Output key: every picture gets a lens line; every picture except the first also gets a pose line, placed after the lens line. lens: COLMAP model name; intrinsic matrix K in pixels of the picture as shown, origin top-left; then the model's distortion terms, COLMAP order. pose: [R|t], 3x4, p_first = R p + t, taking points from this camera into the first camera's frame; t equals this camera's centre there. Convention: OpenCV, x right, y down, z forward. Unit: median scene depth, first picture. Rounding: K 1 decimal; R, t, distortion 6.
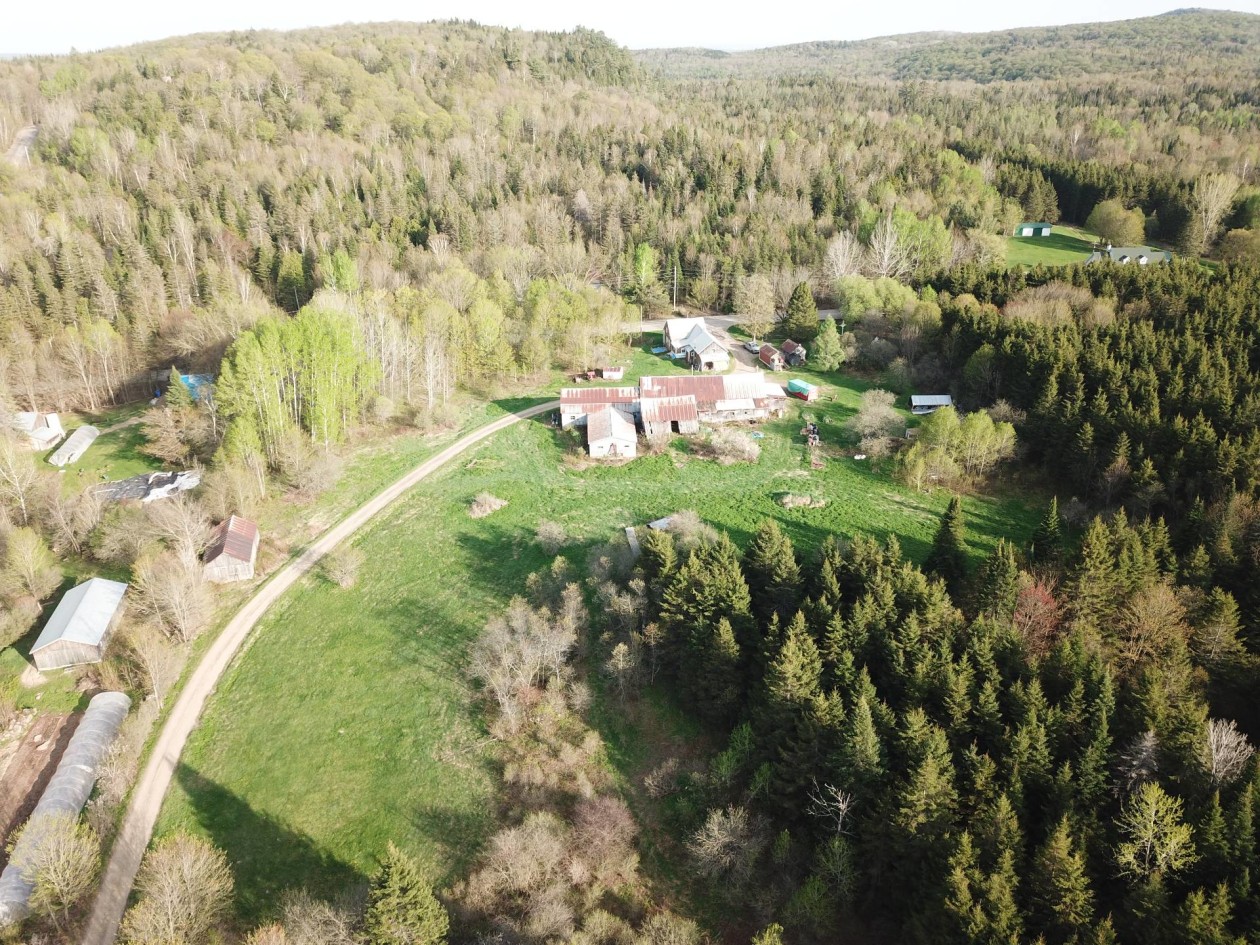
lens RADIAL K [[951.9, 0, 636.9], [0, 951.9, 485.9], [0, 0, 1]] dist [0.032193, -0.023691]
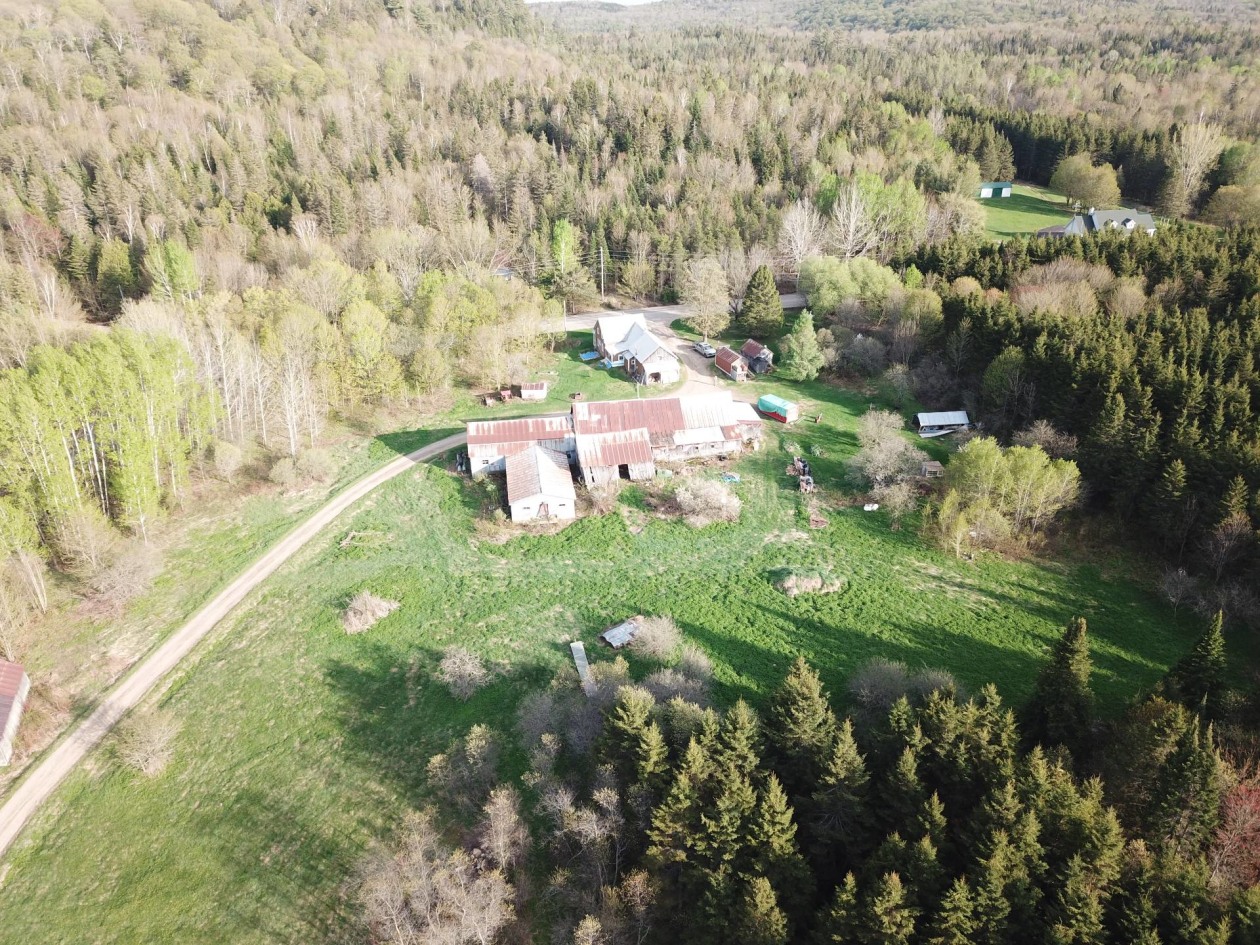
lens RADIAL K [[948.0, 0, 628.7], [0, 948.0, 479.2], [0, 0, 1]] dist [0.031340, -0.024108]
pose [[0.995532, -0.046466, 0.082204, -0.011480], [0.043716, 0.998433, 0.034943, -0.053820], [-0.083699, -0.031194, 0.996003, 0.163840]]
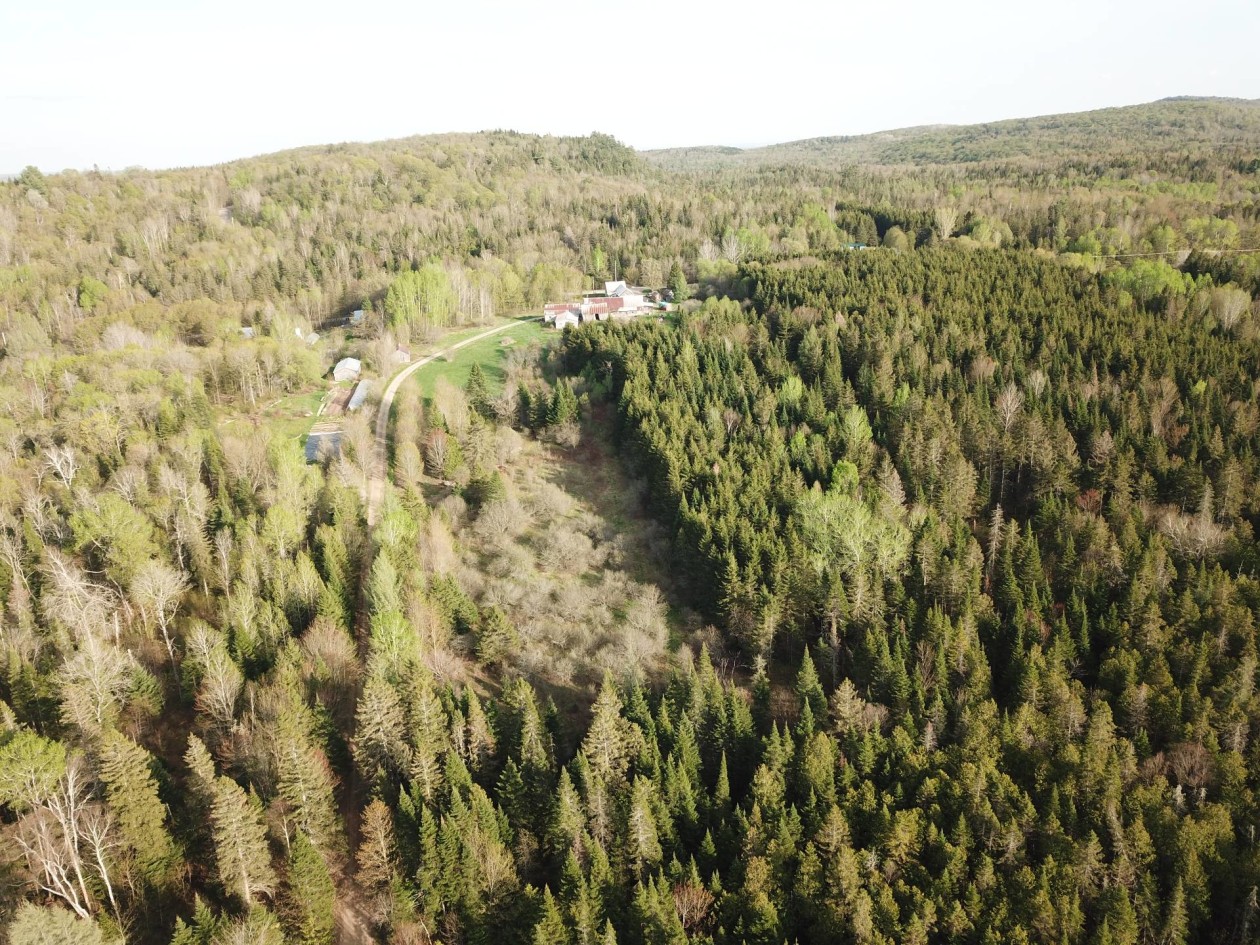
lens RADIAL K [[963.8, 0, 662.0], [0, 963.8, 494.5], [0, 0, 1]] dist [0.027993, -0.007068]
pose [[0.999470, -0.021284, -0.024644, 0.148298], [0.019106, 0.996157, -0.085481, 0.336930], [0.026369, 0.084965, 0.996035, -0.716654]]
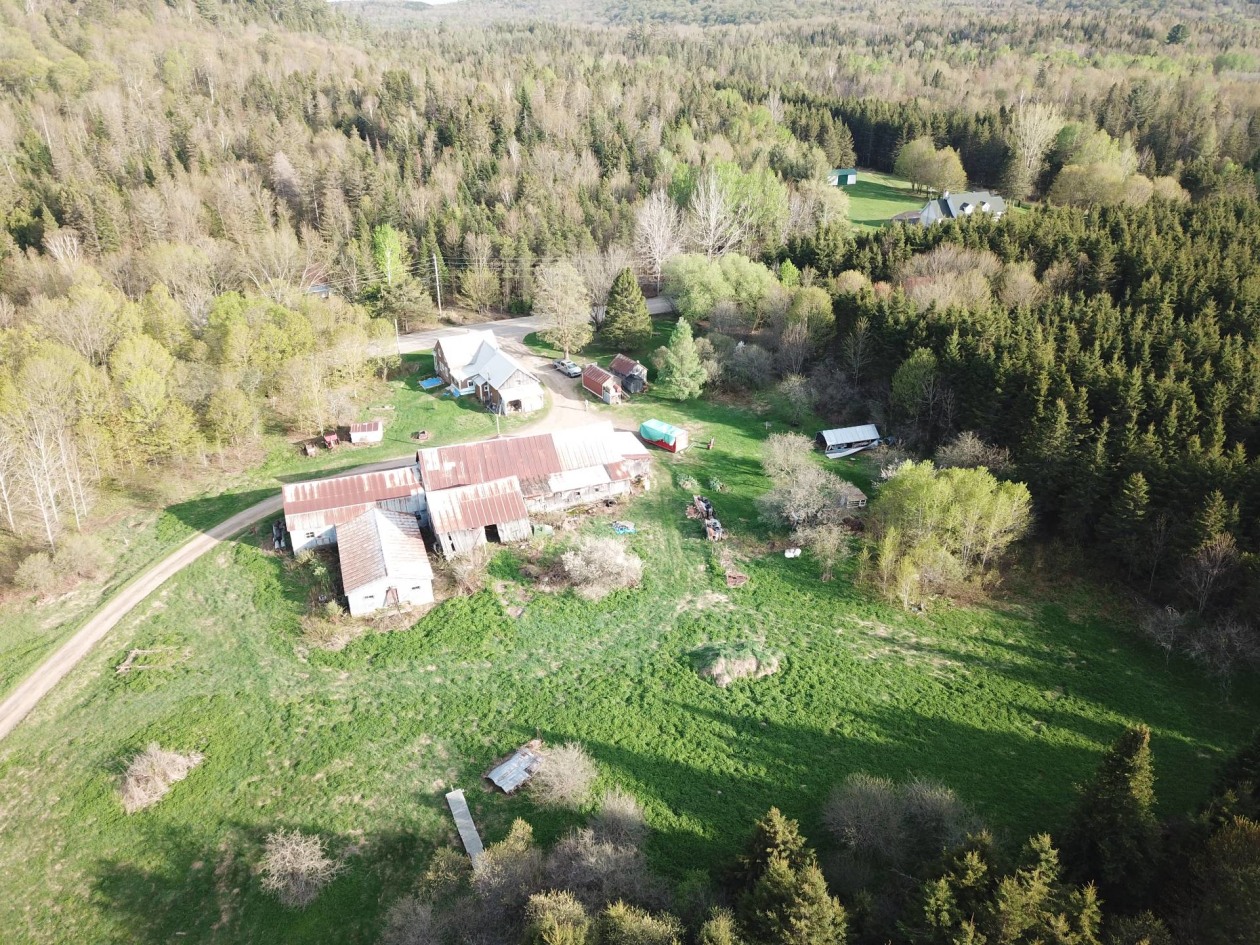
lens RADIAL K [[951.0, 0, 620.4], [0, 951.0, 474.7], [0, 0, 1]] dist [0.007909, 0.003713]
pose [[0.964102, -0.124696, 0.234431, -0.011075], [0.117834, 0.992097, 0.043113, -0.075646], [-0.237954, -0.013942, 0.971176, 0.257361]]
